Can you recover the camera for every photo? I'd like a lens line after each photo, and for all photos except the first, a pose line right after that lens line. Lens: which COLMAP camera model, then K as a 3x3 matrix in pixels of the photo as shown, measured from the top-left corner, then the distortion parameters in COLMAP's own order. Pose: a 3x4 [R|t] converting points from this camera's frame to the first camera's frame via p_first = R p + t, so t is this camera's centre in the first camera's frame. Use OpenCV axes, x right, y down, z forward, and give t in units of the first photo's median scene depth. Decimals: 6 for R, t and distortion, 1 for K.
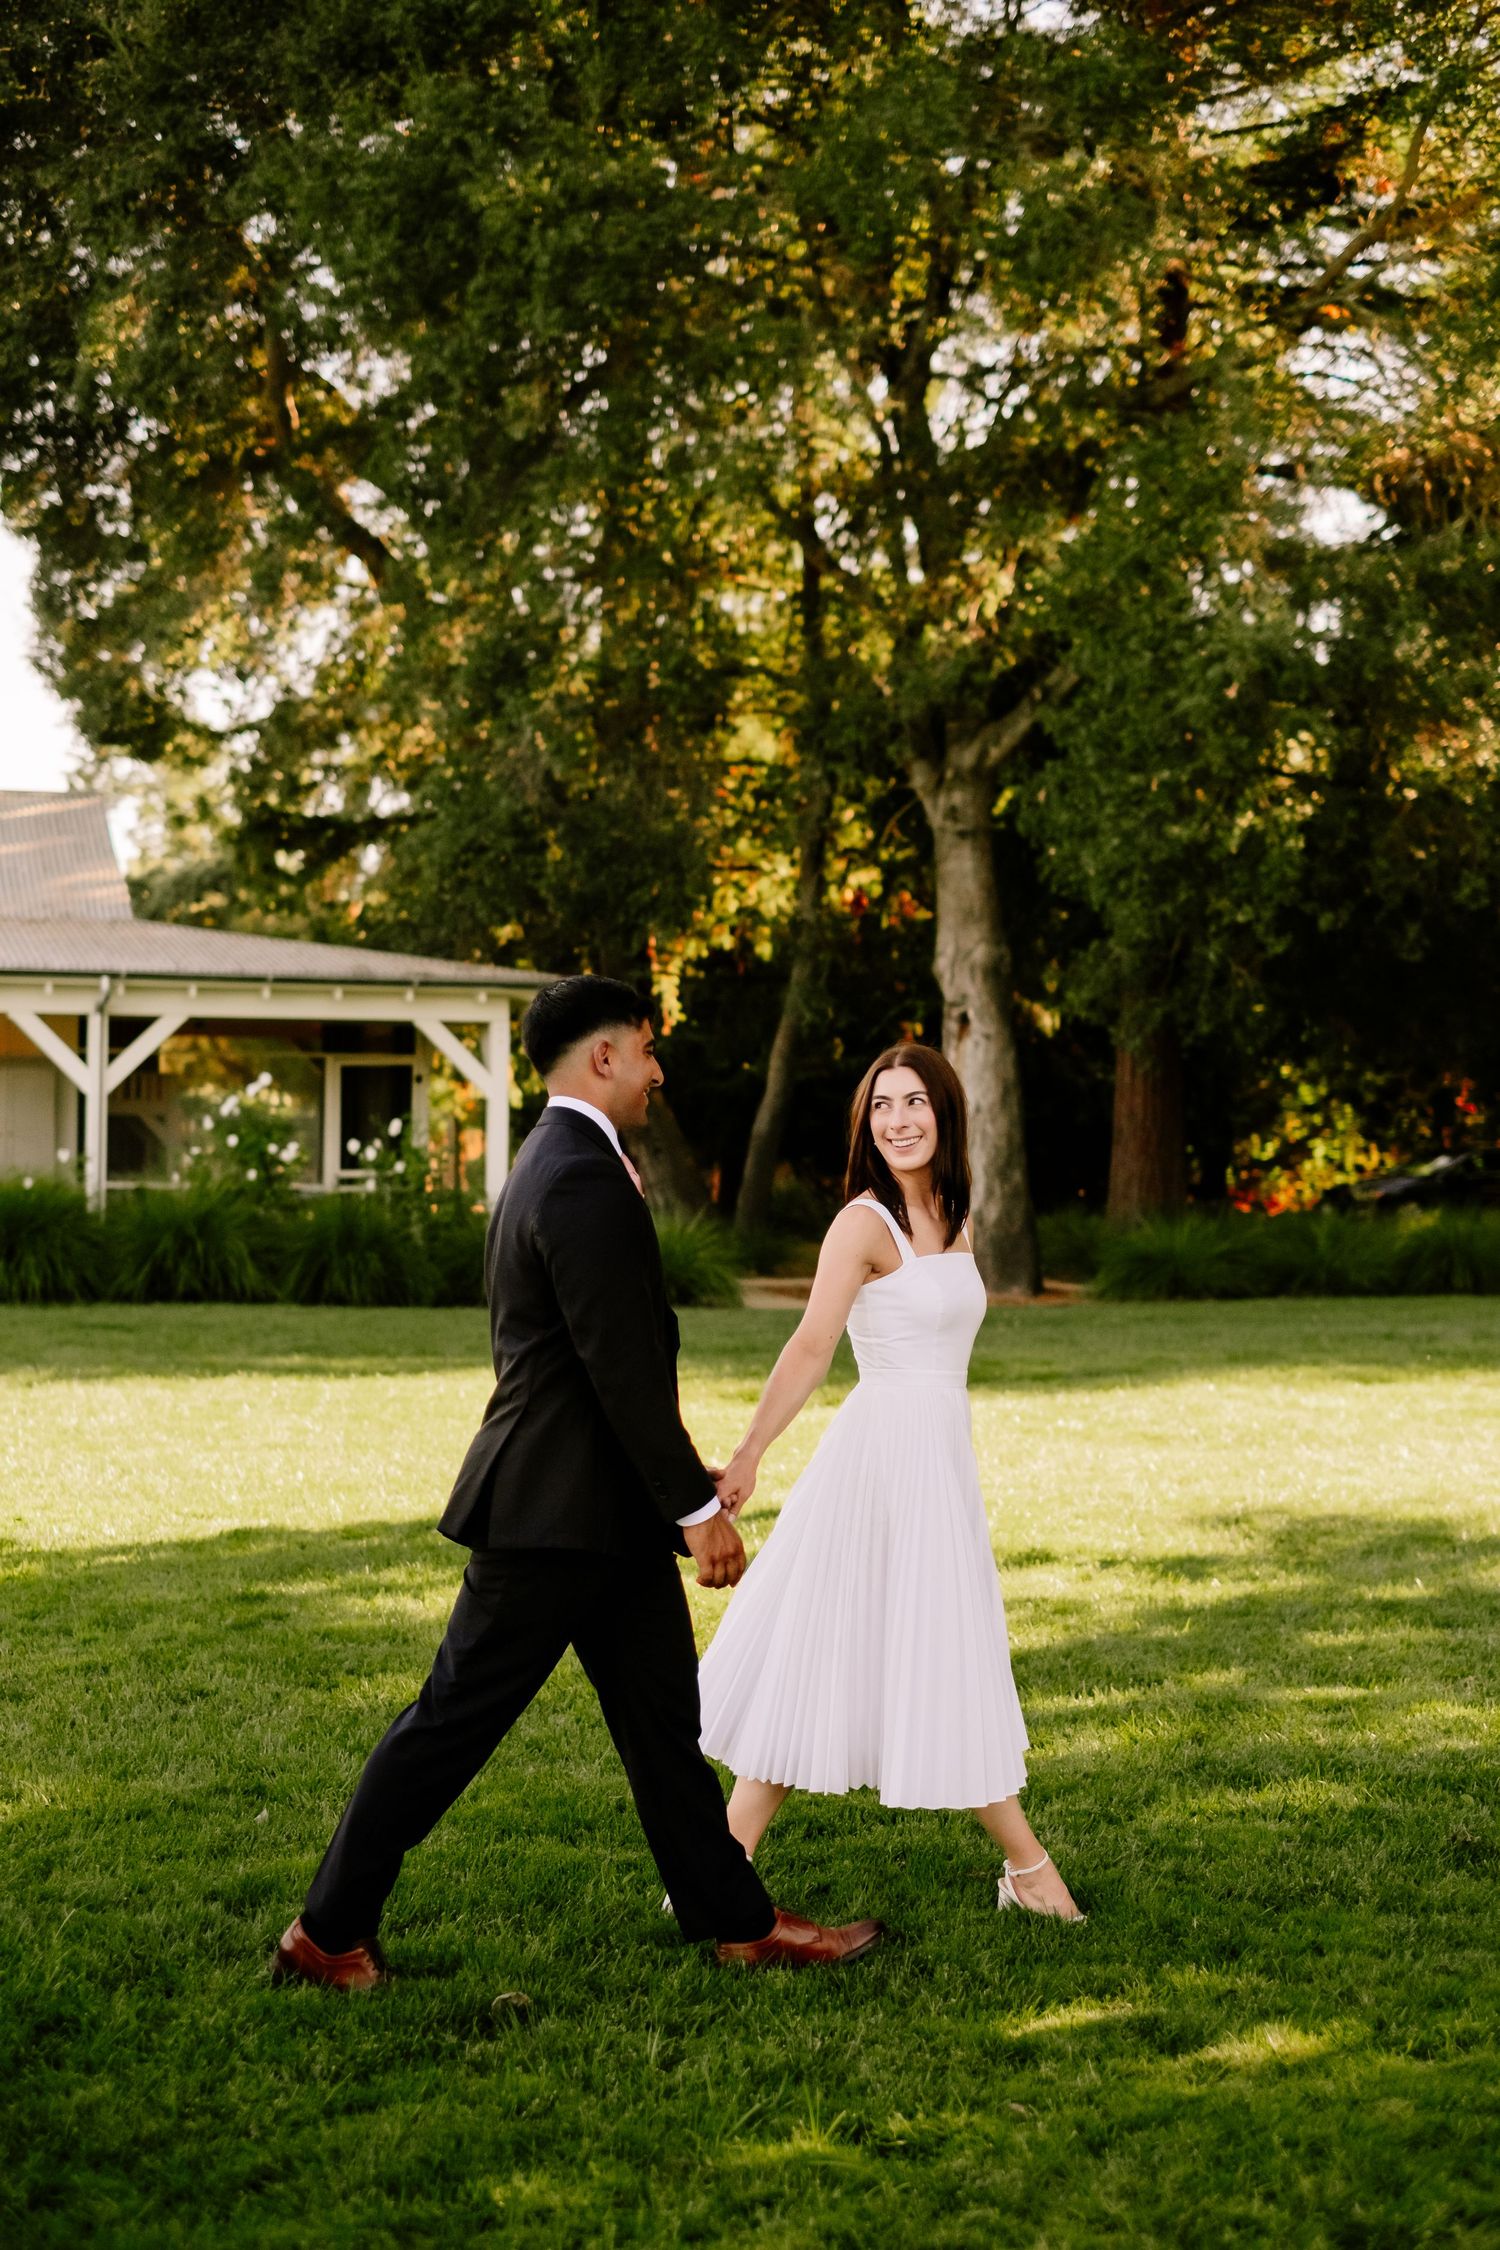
lens RADIAL K [[3522.3, 0, 750.0], [0, 3522.3, 1125.0], [0, 0, 1]] dist [-0.019023, -0.040434]
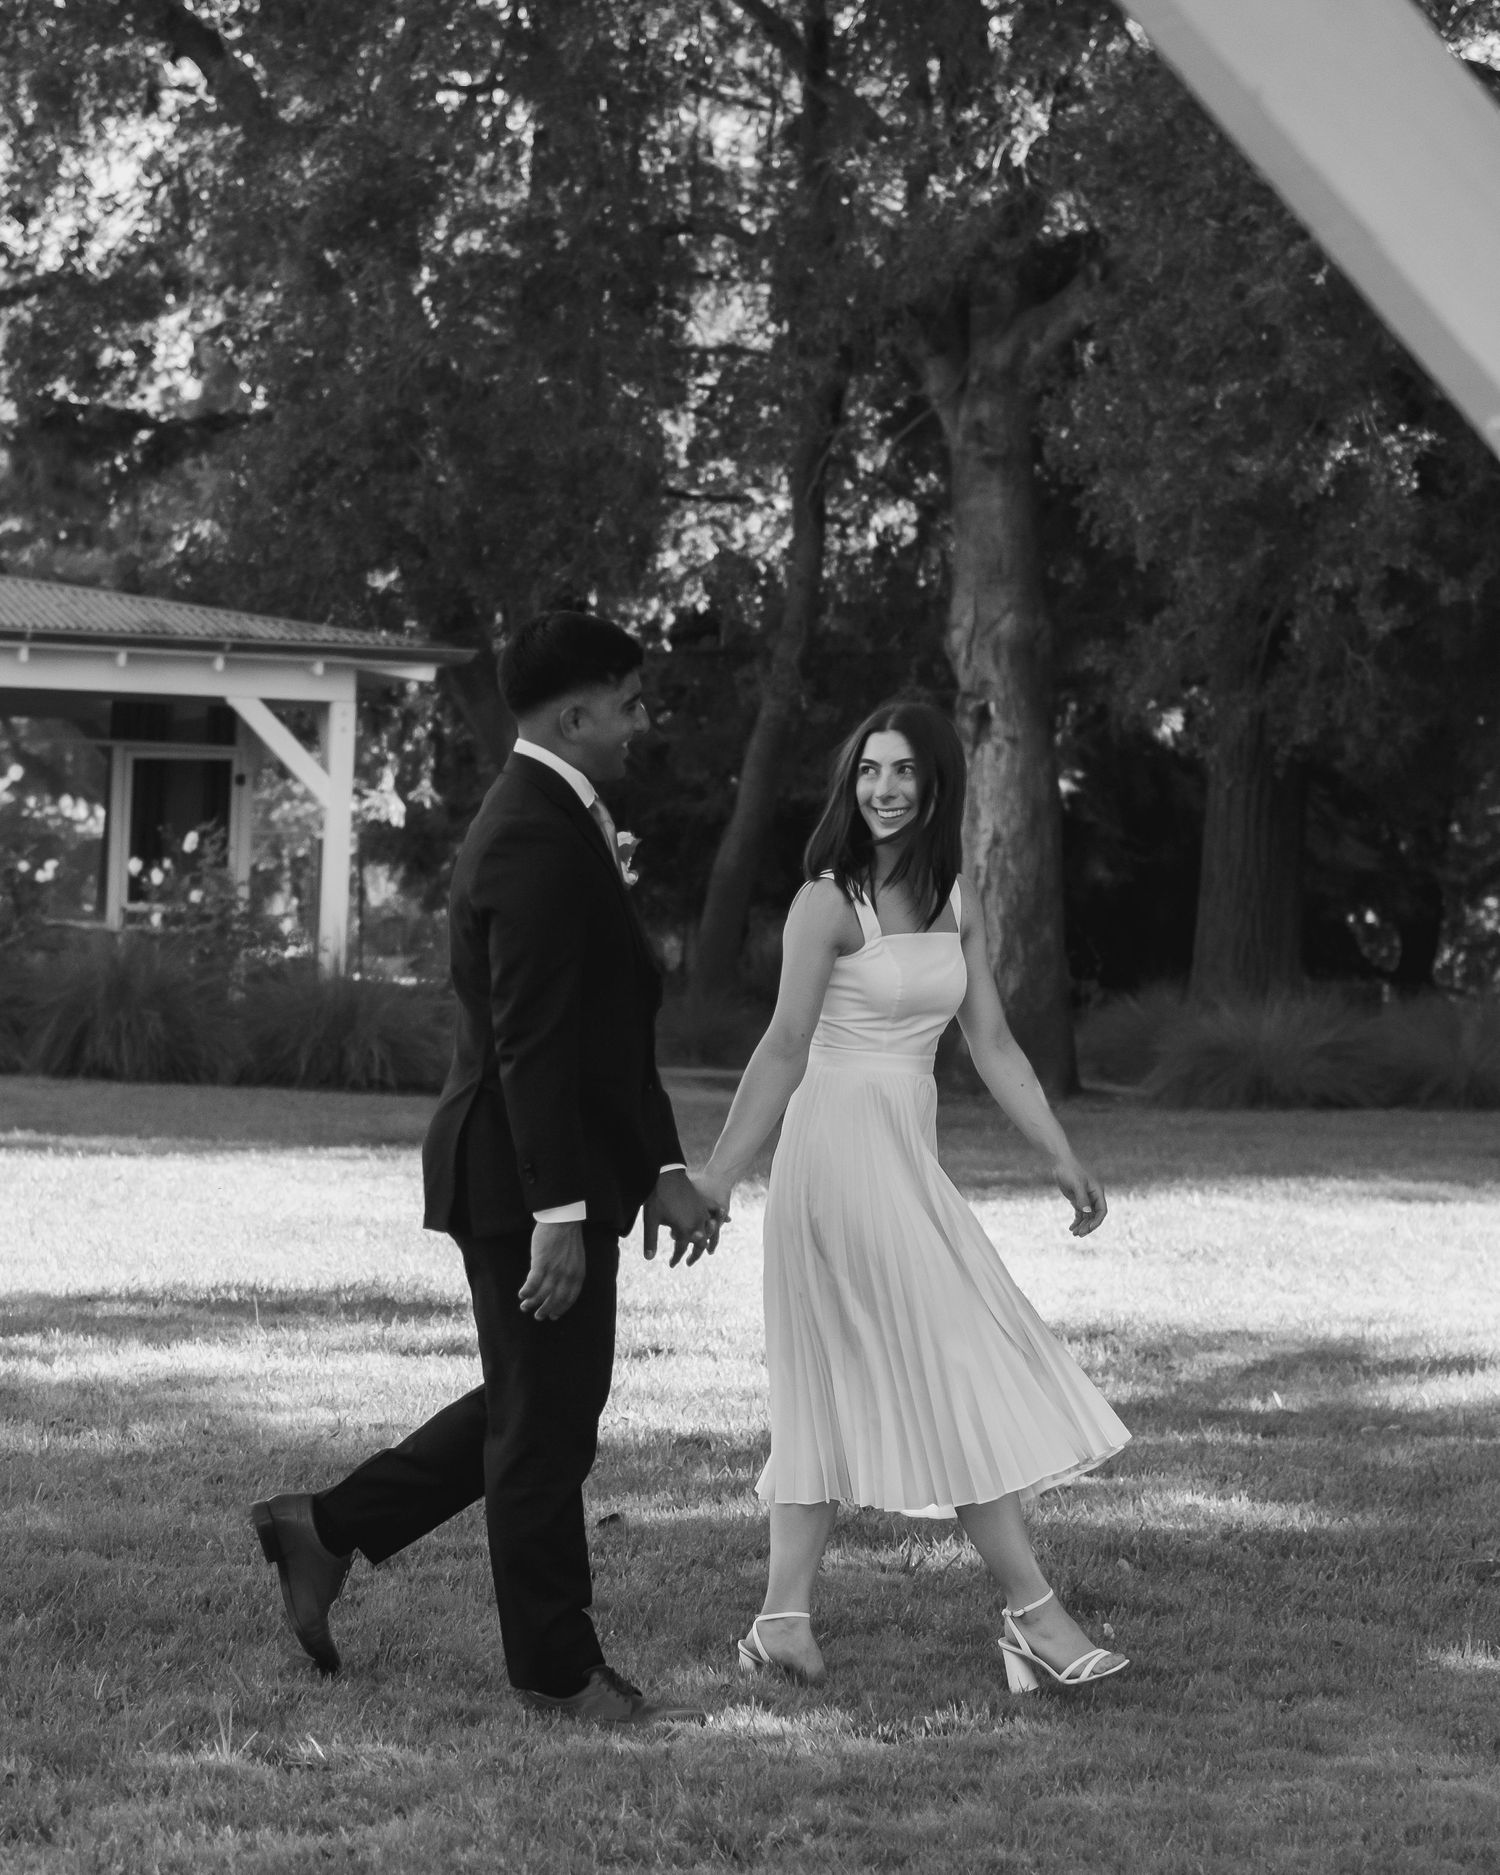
lens RADIAL K [[5528.0, 0, 750.0], [0, 5528.0, 937.5], [0, 0, 1]] dist [-0.034002, 0.648971]
pose [[0.999125, 0.026455, -0.032407, 0.050801], [-0.026201, 0.999623, 0.008230, 0.007632], [0.032612, -0.007374, 0.999441, -0.141352]]
